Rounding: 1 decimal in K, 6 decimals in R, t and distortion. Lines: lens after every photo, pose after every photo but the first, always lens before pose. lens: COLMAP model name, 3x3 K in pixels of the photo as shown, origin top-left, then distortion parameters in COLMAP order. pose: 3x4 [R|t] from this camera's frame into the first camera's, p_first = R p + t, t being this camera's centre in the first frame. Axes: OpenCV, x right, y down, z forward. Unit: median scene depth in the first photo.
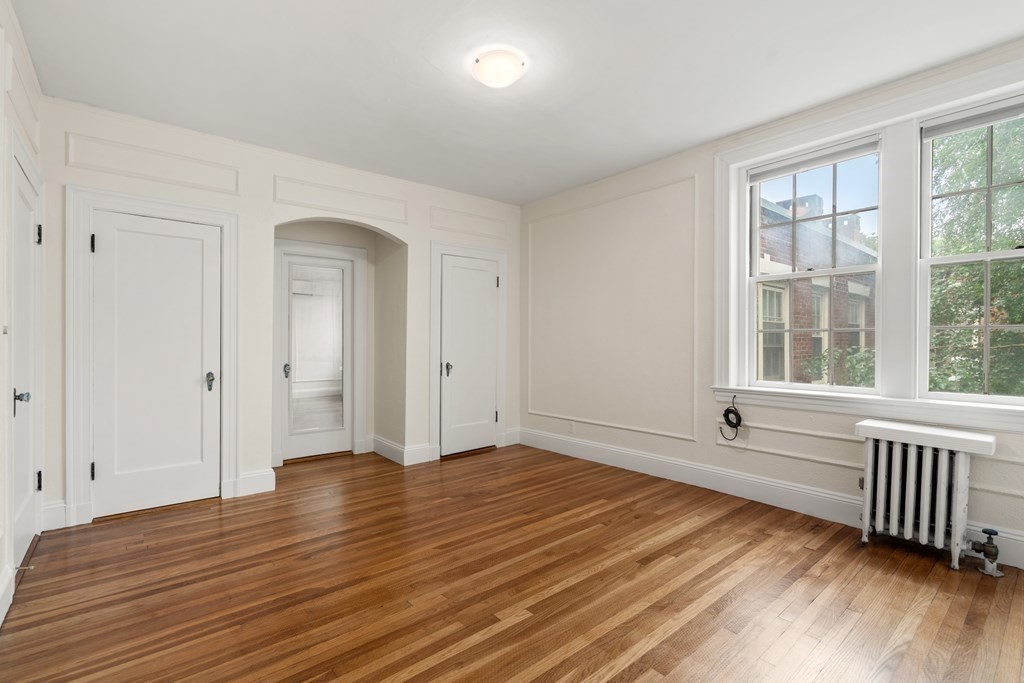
lens RADIAL K [[466.4, 0, 516.2], [0, 466.4, 328.2], [0, 0, 1]] dist [-0.000728, 0.000250]
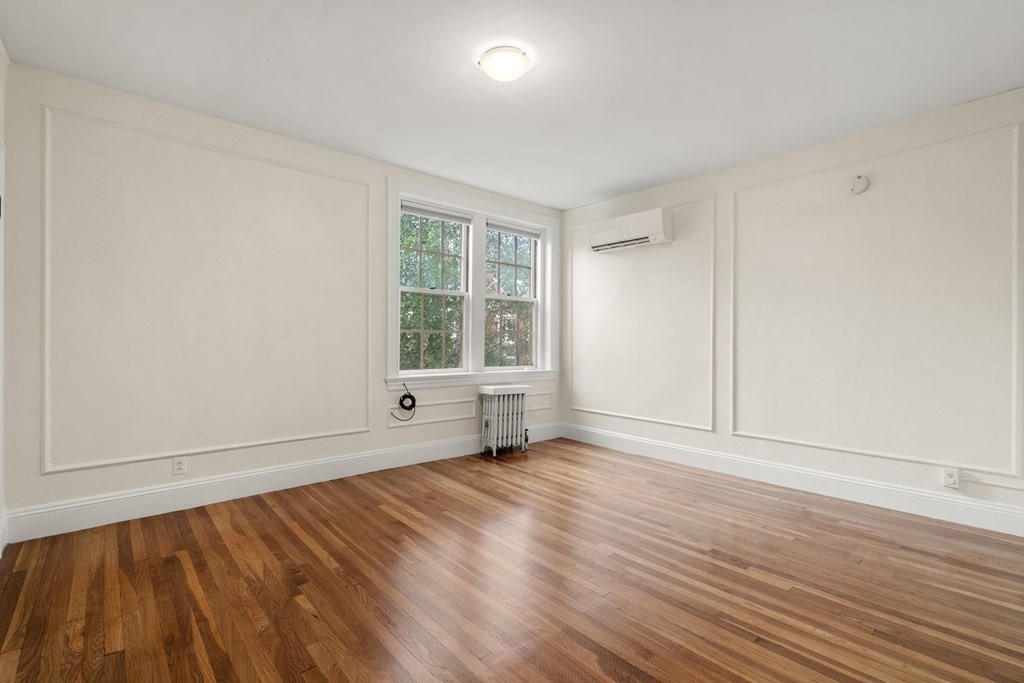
lens RADIAL K [[466.4, 0, 516.2], [0, 466.4, 328.2], [0, 0, 1]] dist [-0.000728, 0.000250]
pose [[-0.019570, 0.029282, 0.999380, -0.826631], [-0.035954, 0.998904, -0.029972, 0.029620], [-0.999162, -0.036519, -0.018496, 0.810643]]
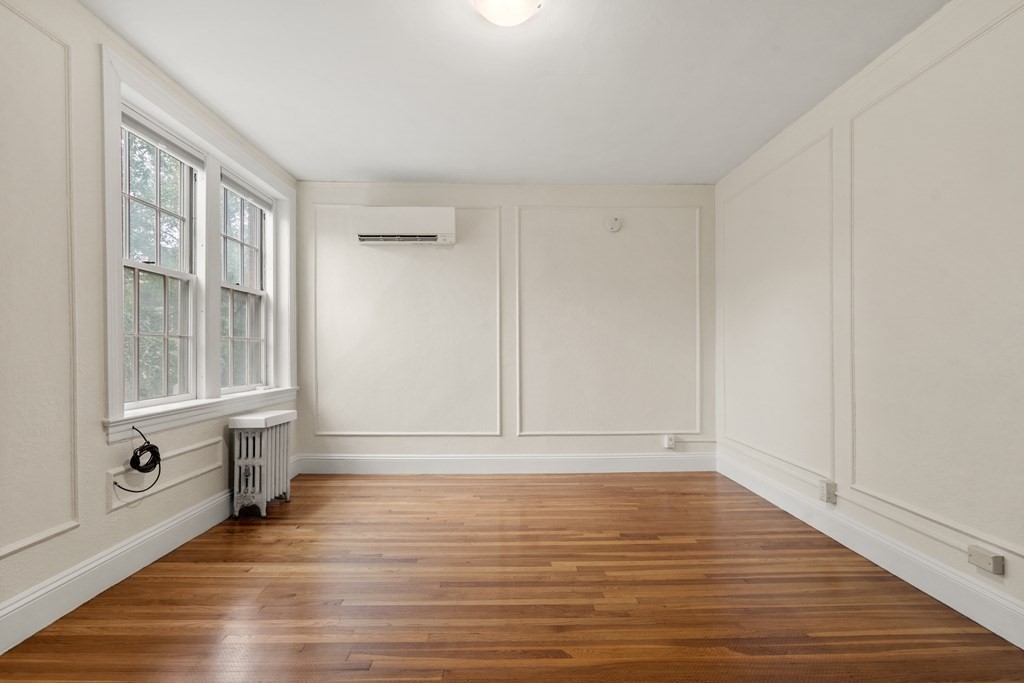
lens RADIAL K [[501.8, 0, 512.0], [0, 501.8, 341.5], [0, 0, 1]] dist [-0.004718, 0.000022]
pose [[-0.772087, 0.013178, 0.635380, -0.473693], [-0.014913, 0.999134, -0.038845, 0.043590], [-0.635342, -0.039467, -0.771222, 1.342161]]
